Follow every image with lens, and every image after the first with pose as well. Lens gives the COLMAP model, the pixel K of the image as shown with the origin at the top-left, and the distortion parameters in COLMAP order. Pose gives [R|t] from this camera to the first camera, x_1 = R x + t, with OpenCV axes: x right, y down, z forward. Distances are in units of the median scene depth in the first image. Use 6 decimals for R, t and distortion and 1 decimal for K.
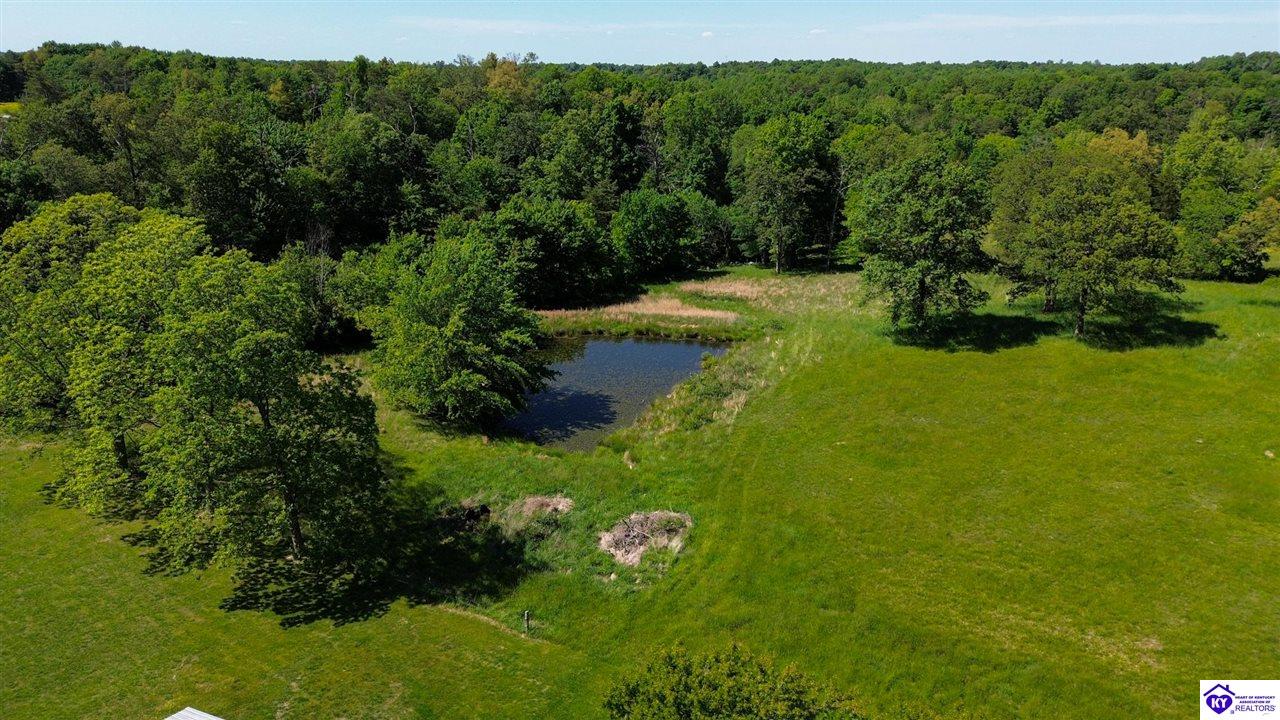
lens RADIAL K [[903.3, 0, 640.0], [0, 903.3, 360.0], [0, 0, 1]] dist [0.081751, -0.085346]
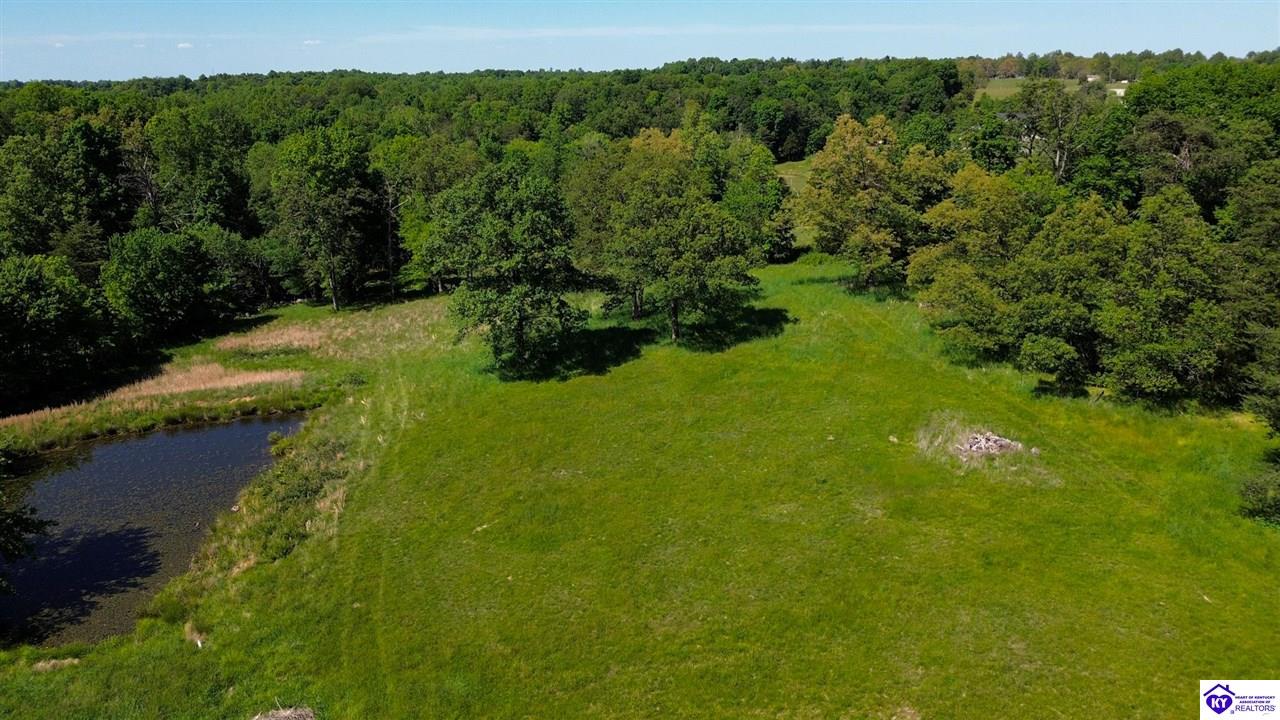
lens RADIAL K [[903.3, 0, 640.0], [0, 903.3, 360.0], [0, 0, 1]] dist [0.081751, -0.085346]
pose [[0.873859, -0.170794, 0.455193, 0.000816], [0.175582, 0.983941, 0.032113, -0.031533], [-0.453367, 0.051861, 0.889814, 0.114810]]
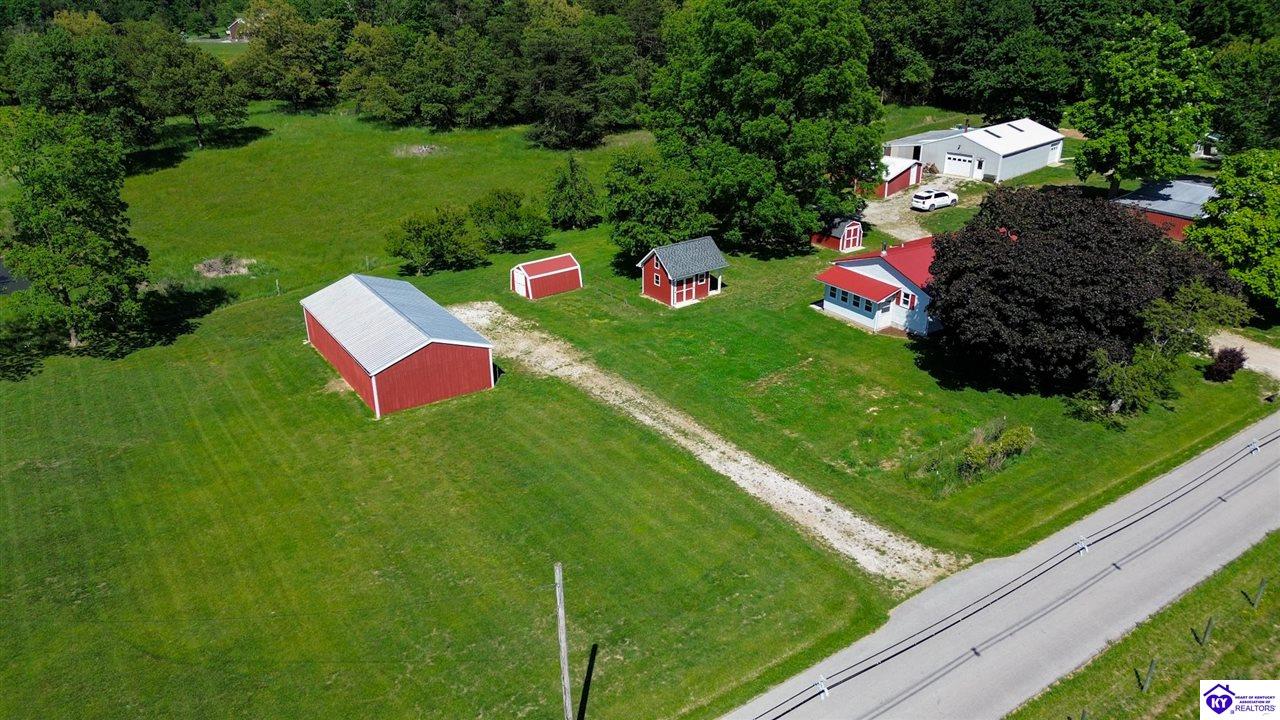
lens RADIAL K [[899.3, 0, 640.0], [0, 899.3, 360.0], [0, 0, 1]] dist [0.119450, -0.194025]
pose [[0.282501, -0.394030, 0.874604, -0.548750], [0.297702, 0.902737, 0.310546, 0.025923], [-0.911903, 0.172642, 0.372328, -0.101114]]
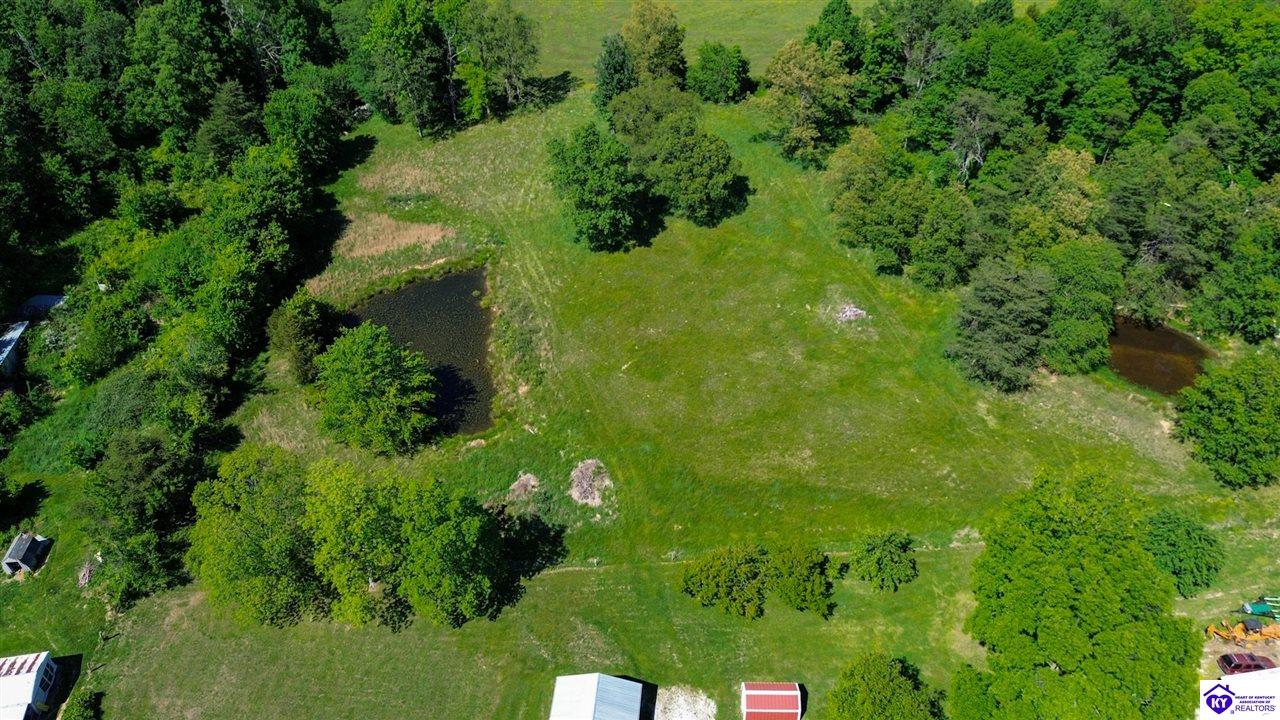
lens RADIAL K [[903.3, 0, 640.0], [0, 903.3, 360.0], [0, 0, 1]] dist [0.081751, -0.085346]
pose [[0.819049, -0.395676, 0.415451, -0.269997], [0.183715, 0.866880, 0.463431, -0.408487], [-0.543515, -0.303248, 0.782708, -0.226745]]
